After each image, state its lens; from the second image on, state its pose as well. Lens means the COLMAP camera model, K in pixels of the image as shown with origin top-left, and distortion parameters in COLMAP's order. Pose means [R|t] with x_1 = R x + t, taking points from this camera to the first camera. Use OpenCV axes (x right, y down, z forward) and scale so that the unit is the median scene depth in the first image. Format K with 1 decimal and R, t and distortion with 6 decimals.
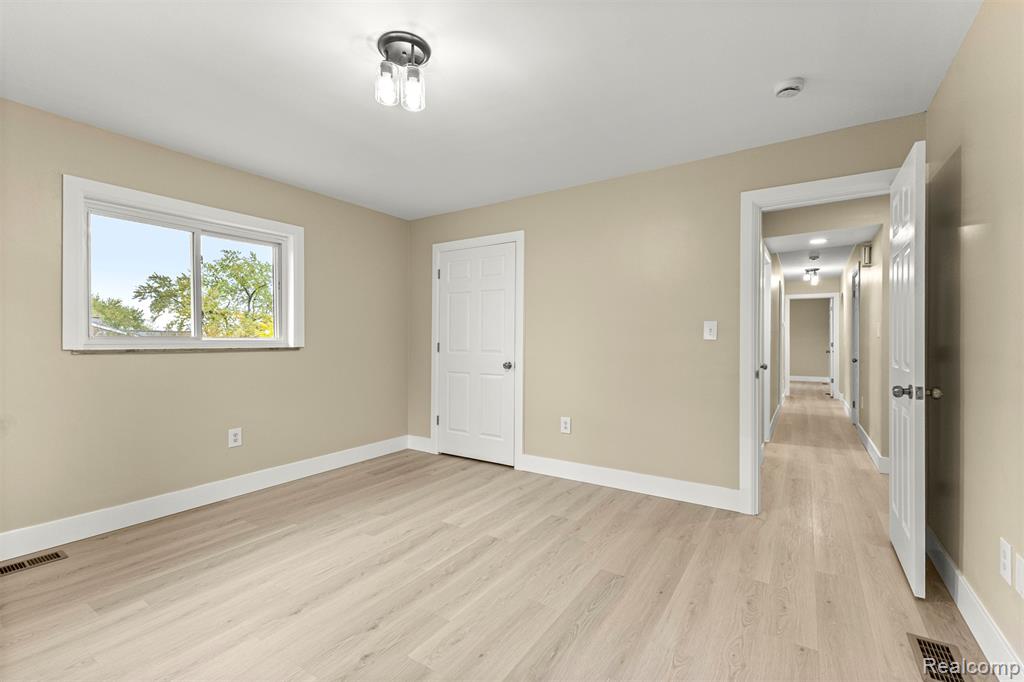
lens RADIAL K [[442.8, 0, 512.0], [0, 442.8, 341.0], [0, 0, 1]] dist [0.003237, 0.000114]
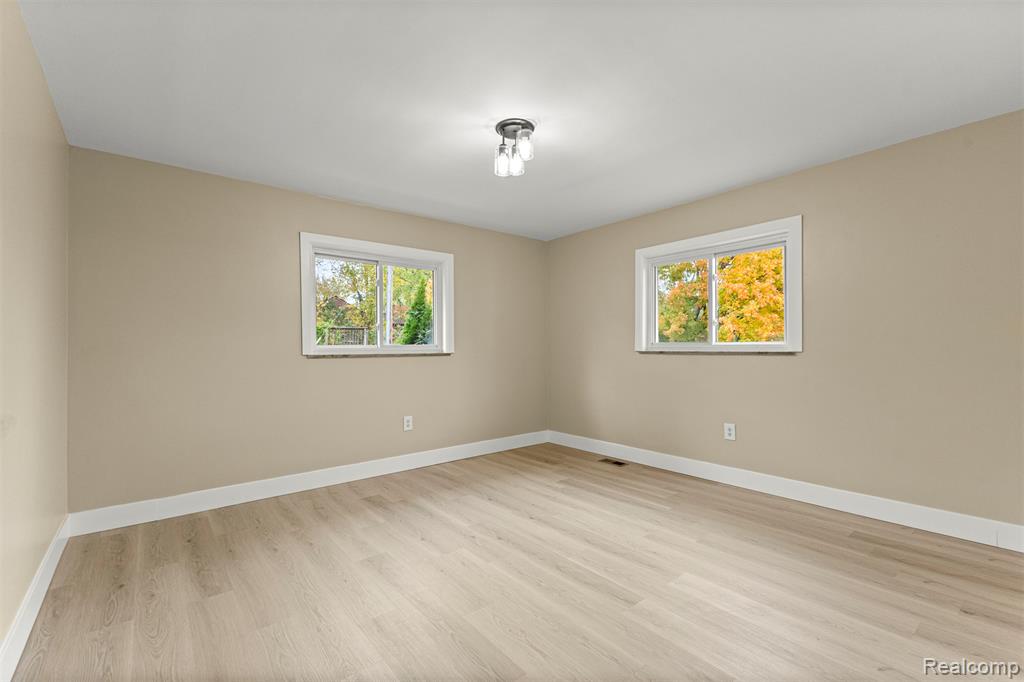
lens RADIAL K [[442.8, 0, 512.0], [0, 442.8, 341.0], [0, 0, 1]] dist [0.003237, 0.000114]
pose [[-0.304979, -0.004510, -0.952348, 0.757424], [0.010918, 0.999907, -0.008232, -0.009114], [0.952297, -0.012908, -0.304901, 1.025433]]
